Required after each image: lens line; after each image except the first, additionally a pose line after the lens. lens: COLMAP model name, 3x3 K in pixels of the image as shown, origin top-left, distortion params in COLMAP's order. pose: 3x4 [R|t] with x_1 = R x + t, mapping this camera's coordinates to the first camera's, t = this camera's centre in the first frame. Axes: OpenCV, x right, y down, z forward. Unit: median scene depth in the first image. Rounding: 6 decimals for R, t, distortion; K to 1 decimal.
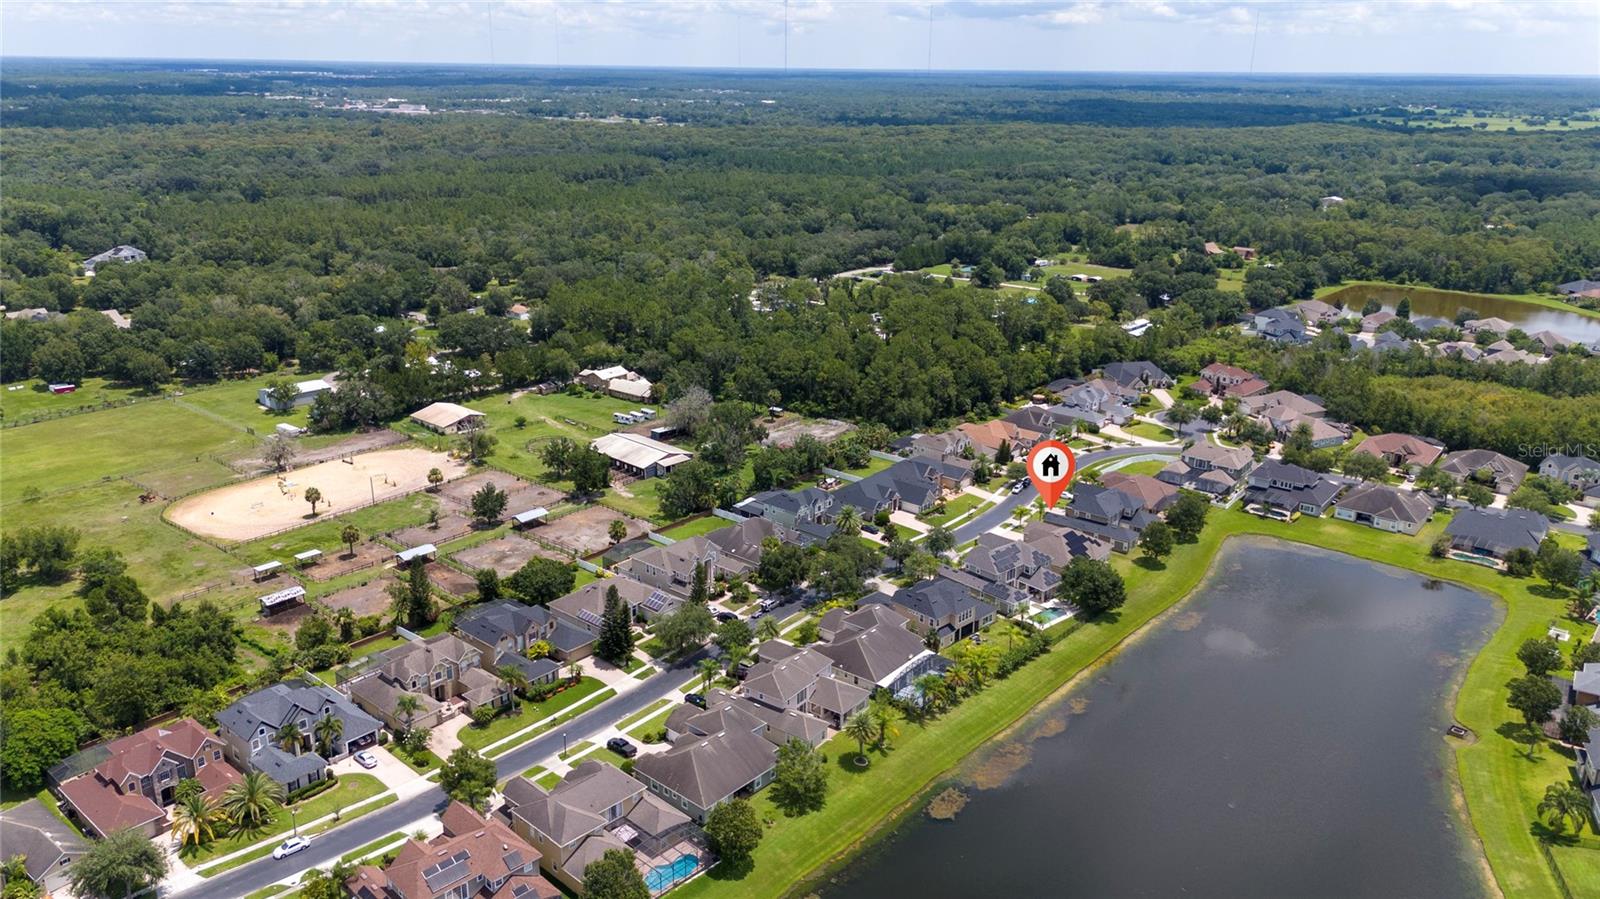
lens RADIAL K [[1166.6, 0, 798.9], [0, 1166.6, 460.4], [0, 0, 1]] dist [0.065985, -0.066815]
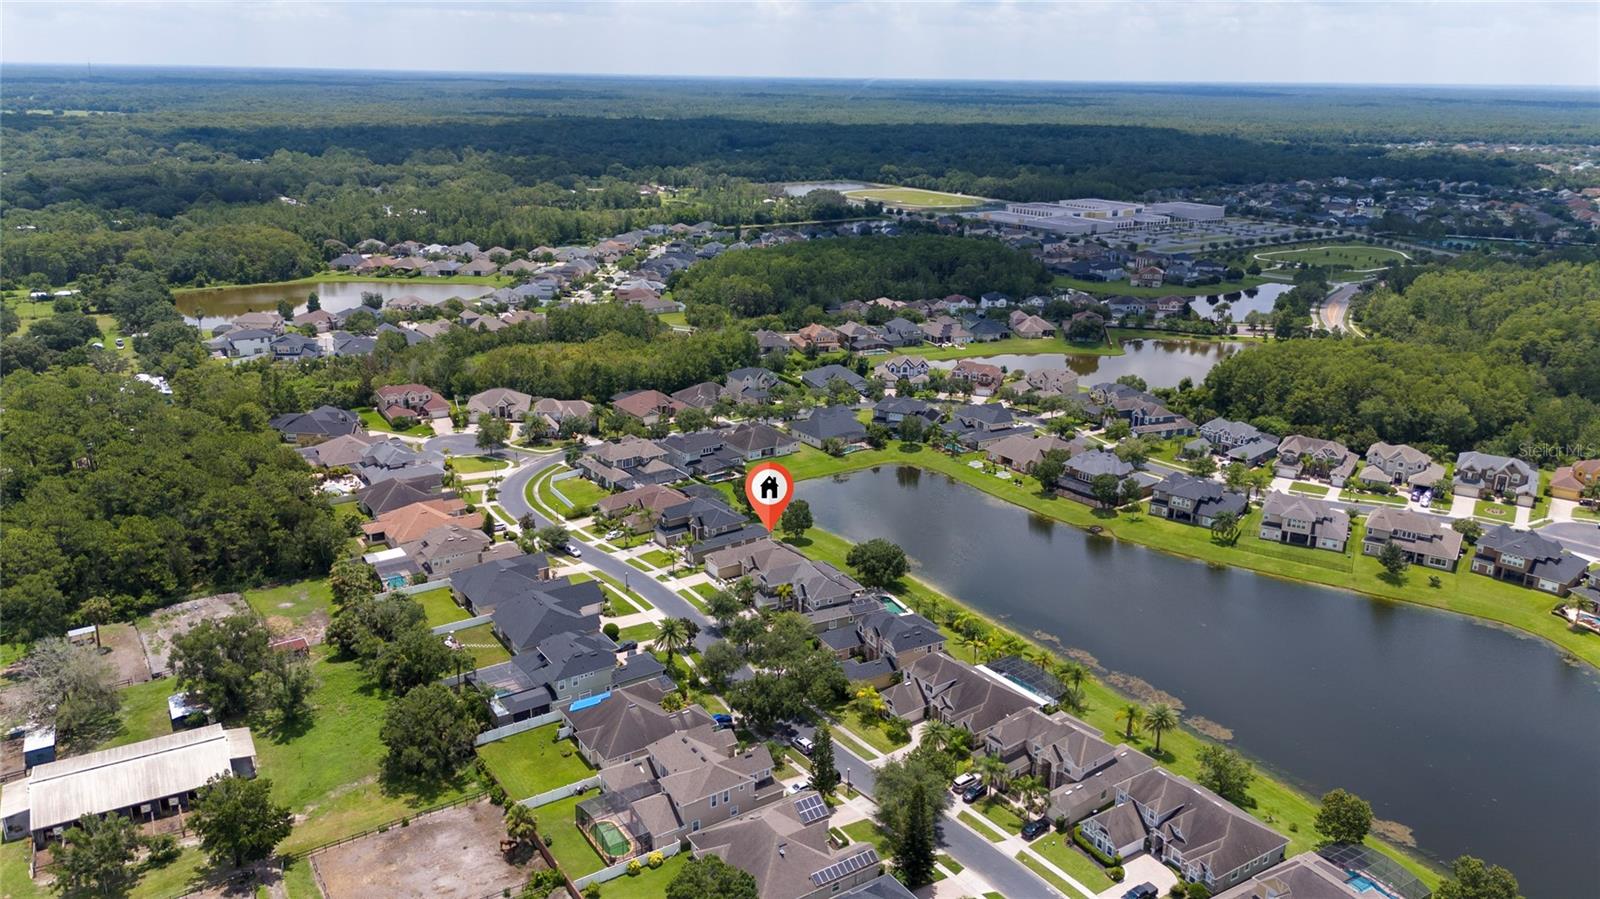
lens RADIAL K [[1166.6, 0, 807.0], [0, 1166.6, 455.2], [0, 0, 1]] dist [0.065985, -0.066815]
pose [[0.262477, -0.304906, 0.915499, -0.452534], [0.297133, 0.928202, 0.223948, -0.154439], [-0.918051, 0.213244, 0.334230, 0.449323]]
